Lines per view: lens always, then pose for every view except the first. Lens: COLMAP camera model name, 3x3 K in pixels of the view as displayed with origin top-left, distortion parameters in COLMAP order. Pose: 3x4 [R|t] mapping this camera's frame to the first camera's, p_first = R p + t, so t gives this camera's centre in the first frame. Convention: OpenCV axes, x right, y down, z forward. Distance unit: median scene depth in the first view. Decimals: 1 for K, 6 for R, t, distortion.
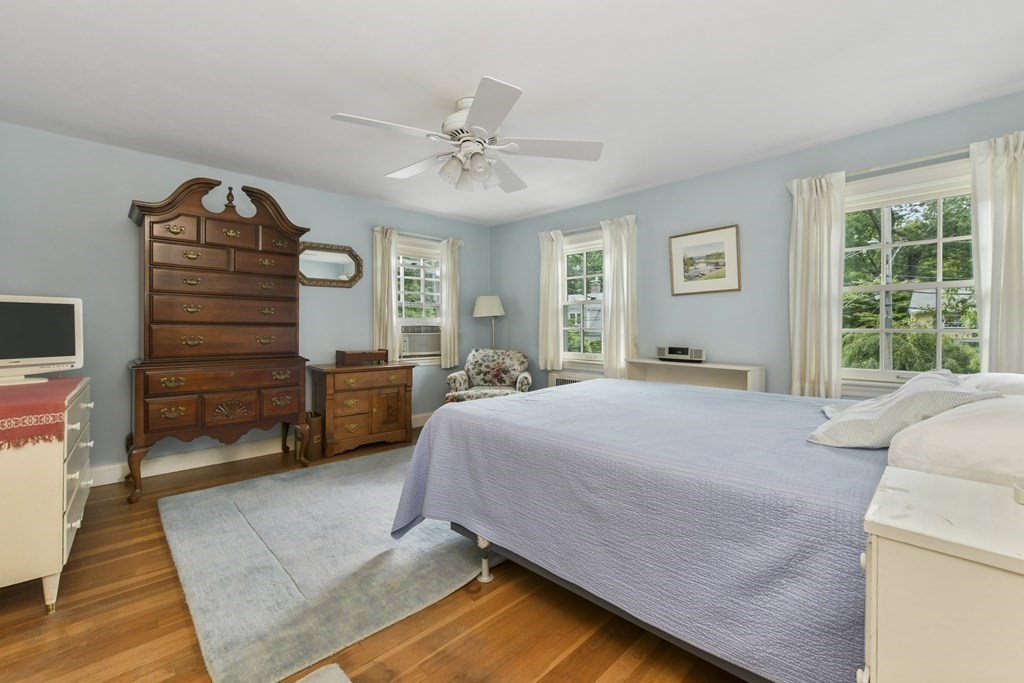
lens RADIAL K [[418.0, 0, 513.9], [0, 418.0, 331.3], [0, 0, 1]] dist [-0.042433, 0.000100]
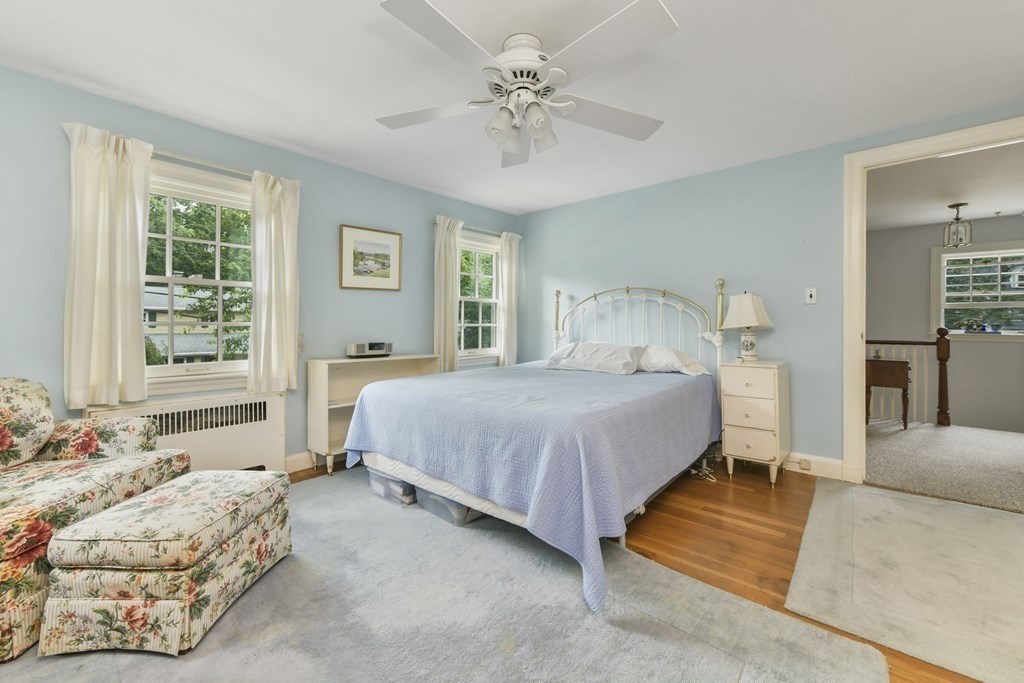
lens RADIAL K [[415.1, 0, 515.0], [0, 415.1, 327.5], [0, 0, 1]] dist [0.001394, 0.000423]
pose [[-0.082301, -0.016273, 0.996475, -0.617122], [-0.003324, 0.999866, 0.016054, -0.014954], [-0.996602, -0.001991, -0.082344, 0.734268]]
